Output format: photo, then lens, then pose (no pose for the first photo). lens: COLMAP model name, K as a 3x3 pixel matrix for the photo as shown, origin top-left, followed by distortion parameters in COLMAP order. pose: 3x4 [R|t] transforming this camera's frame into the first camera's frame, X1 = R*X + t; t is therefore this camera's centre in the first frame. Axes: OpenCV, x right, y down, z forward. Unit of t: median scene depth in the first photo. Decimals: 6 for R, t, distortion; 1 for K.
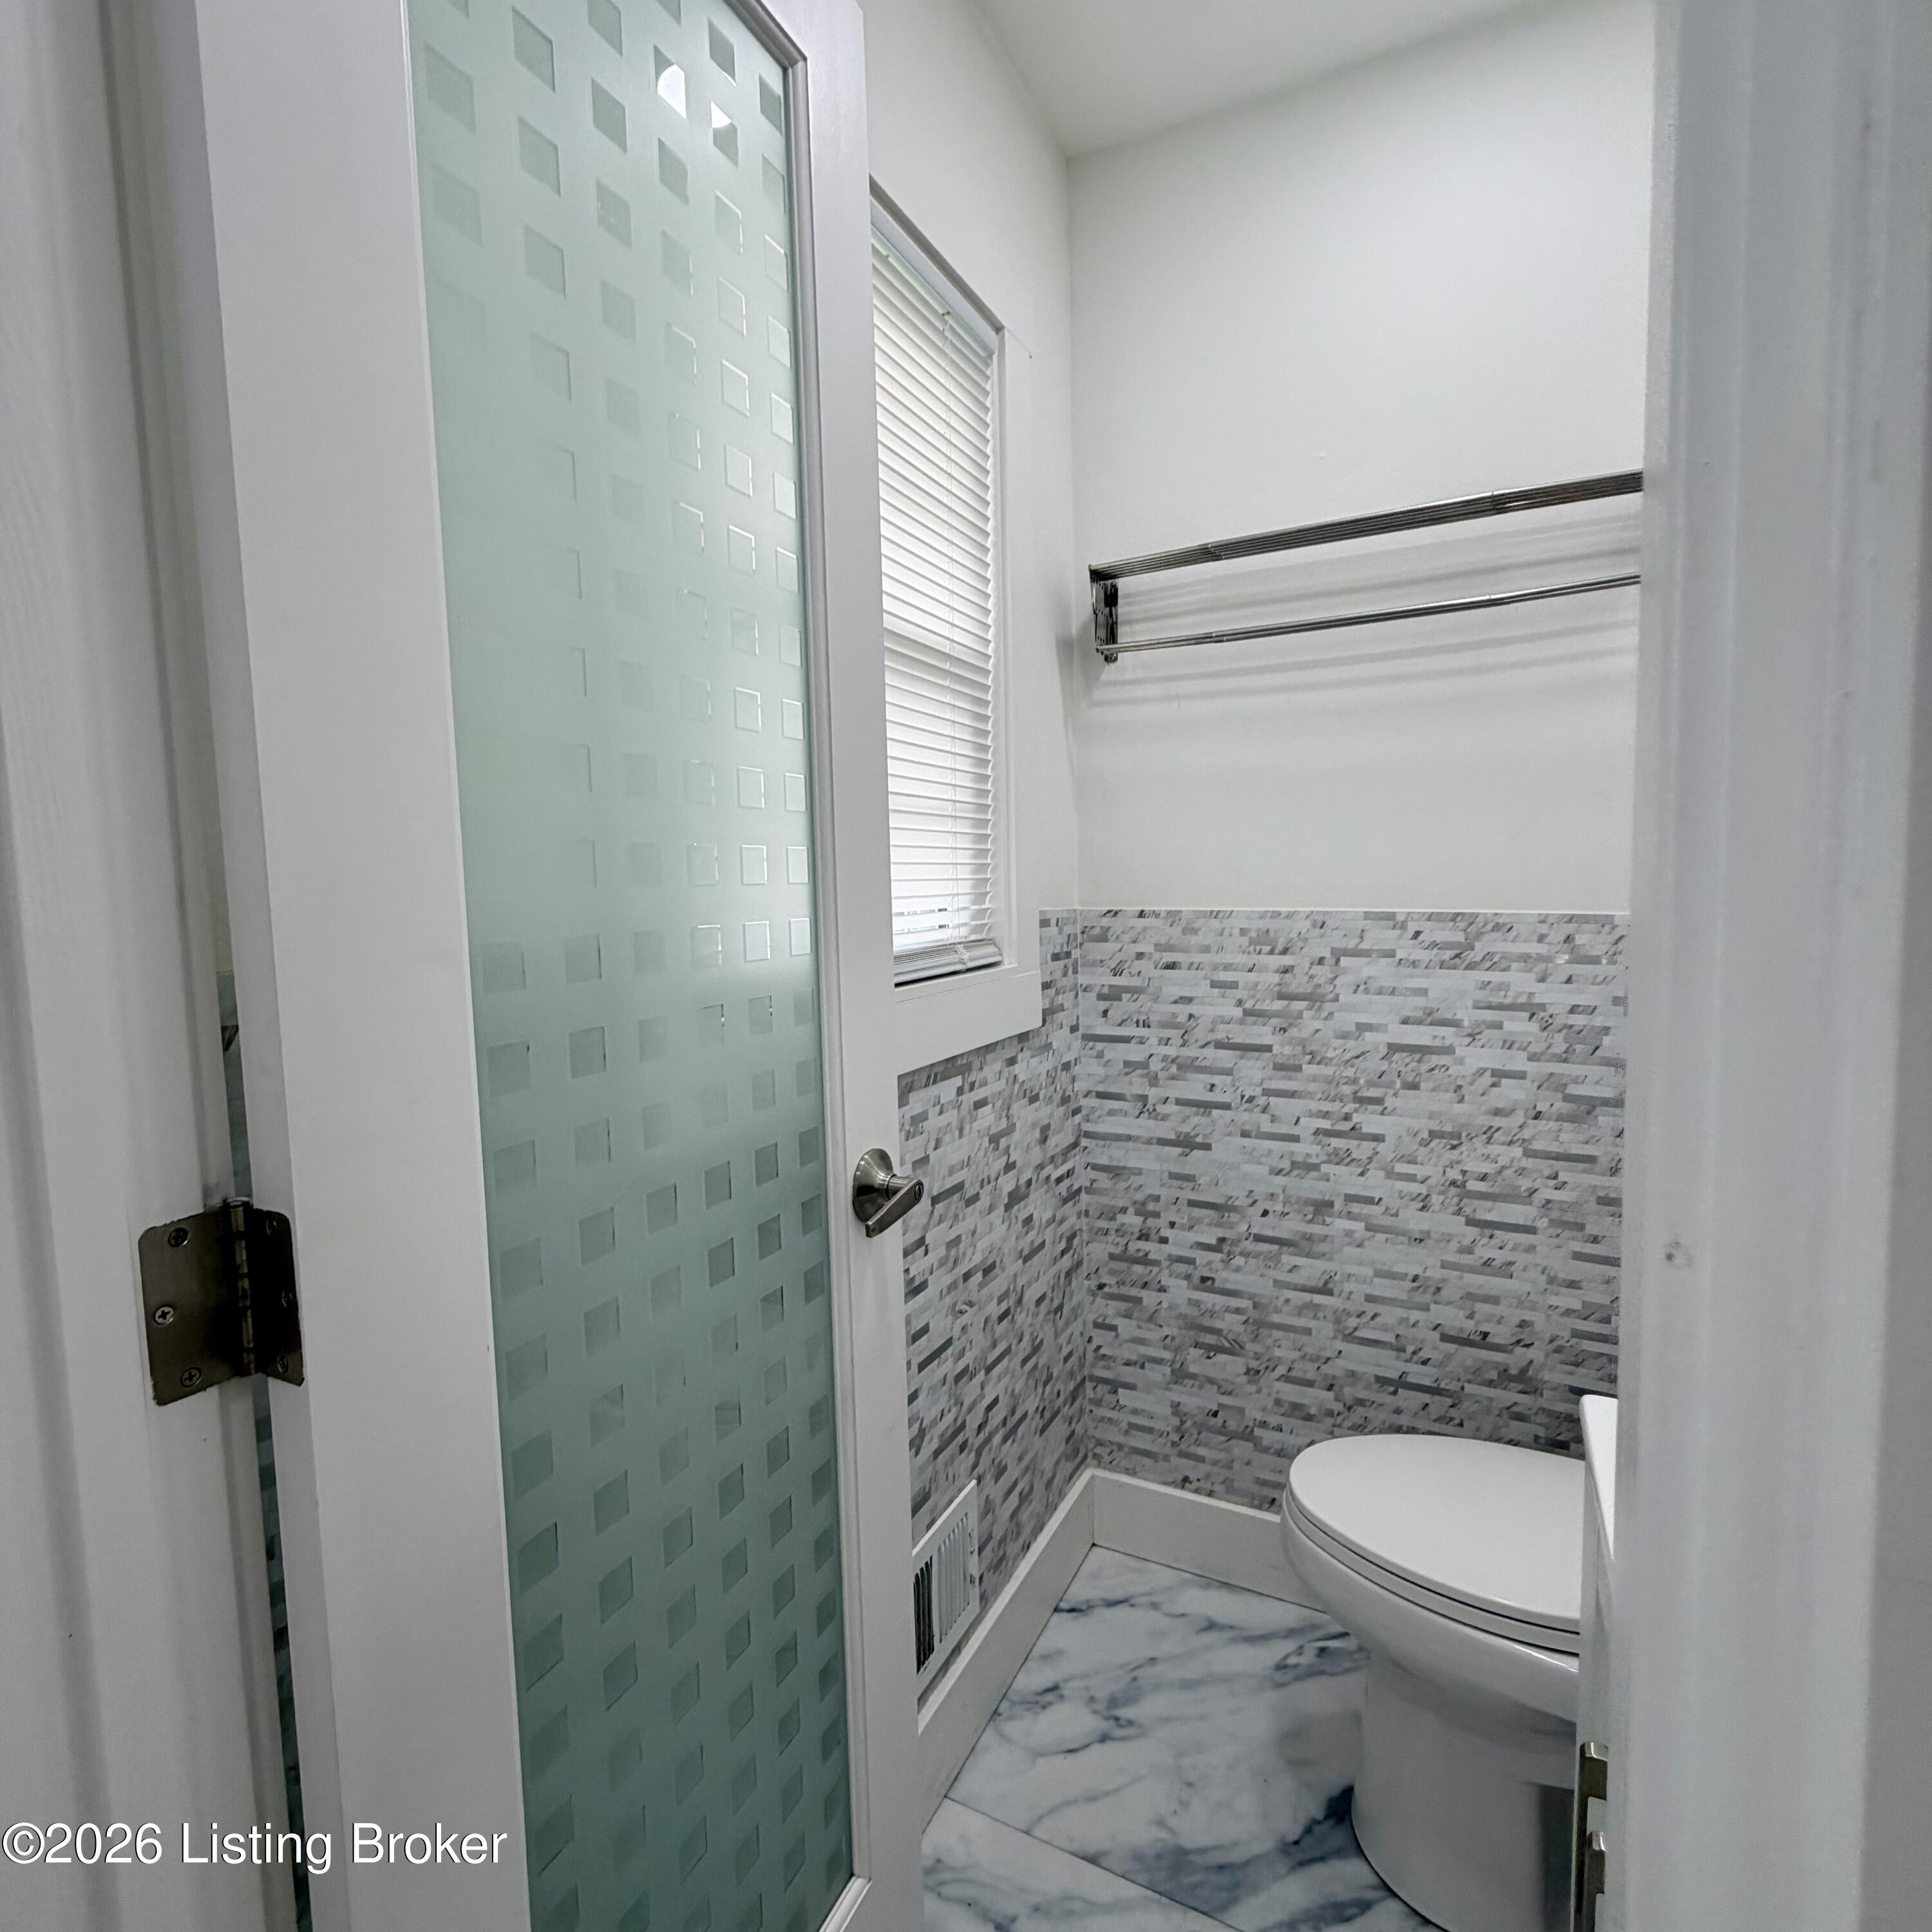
lens RADIAL K [[1028.8, 0, 969.3], [0, 1028.8, 962.4], [0, 0, 1]] dist [0.000444, -0.000200]
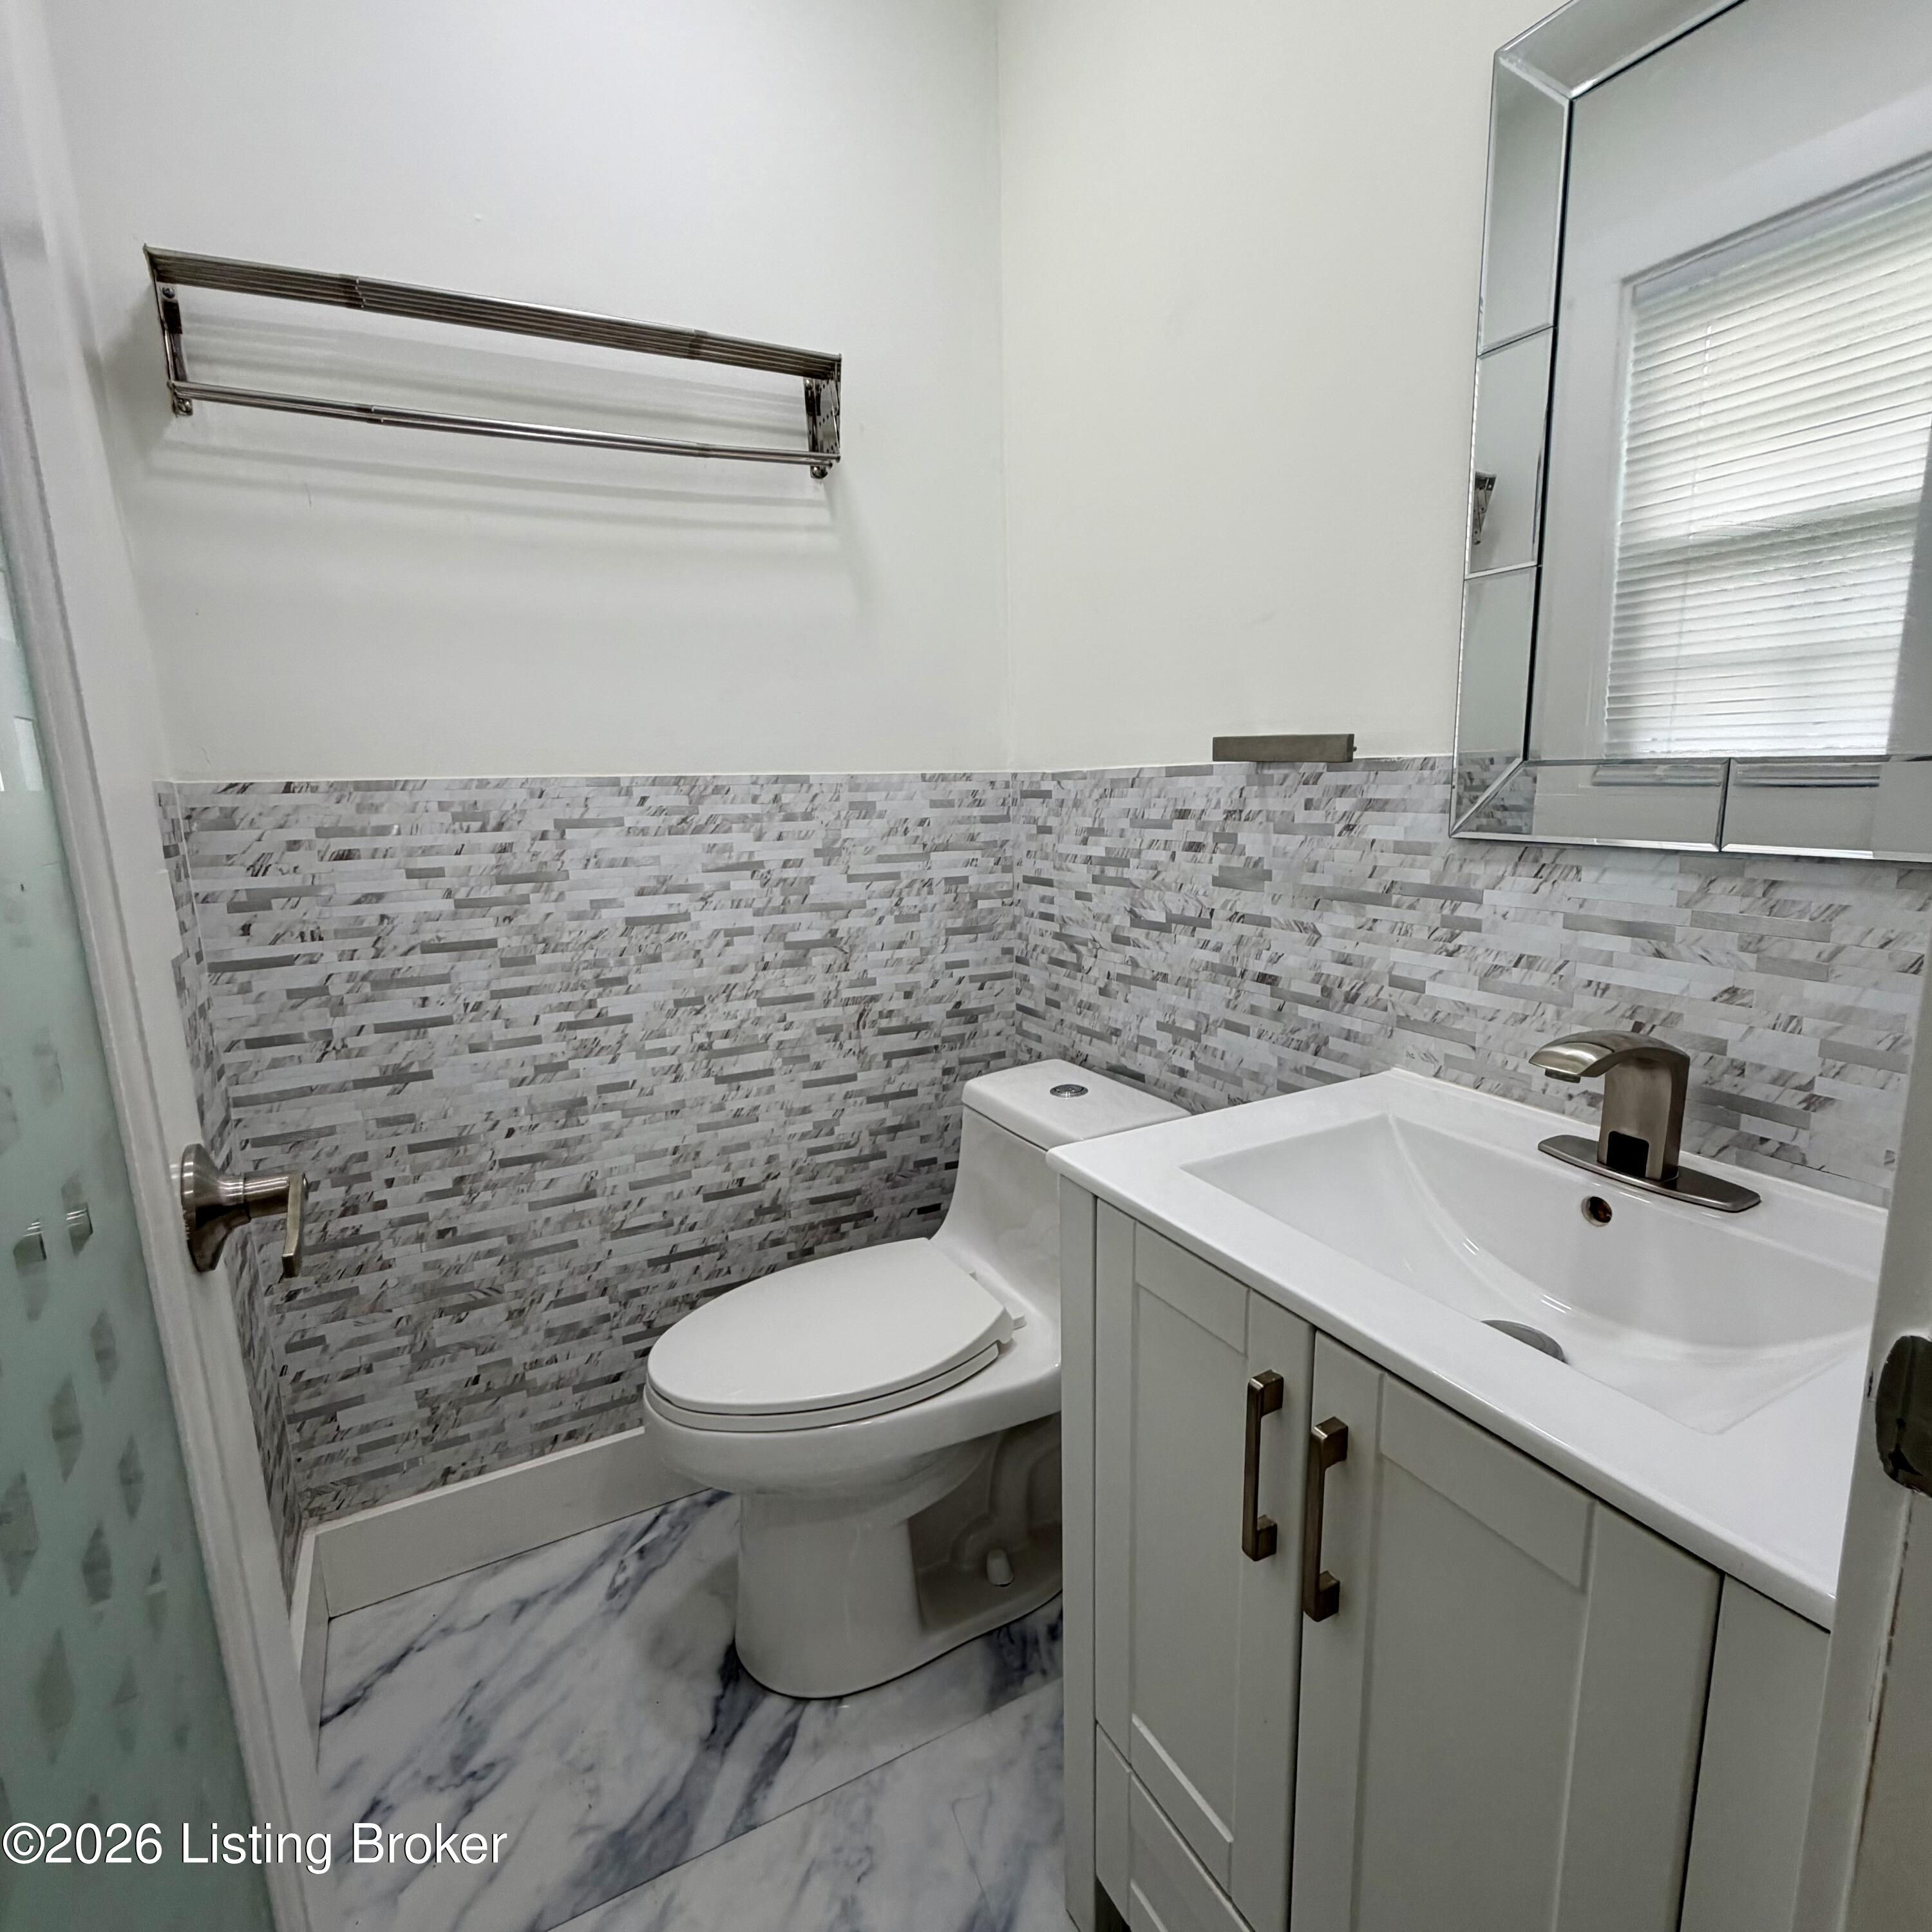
lens RADIAL K [[1028.8, 0, 957.4], [0, 1028.8, 962.9], [0, 0, 1]] dist [0.000444, -0.000200]
pose [[0.572806, -0.147664, 0.806281, -0.177872], [0.081963, 0.989028, 0.122903, 0.026810], [-0.815583, -0.004315, 0.578624, 0.194070]]
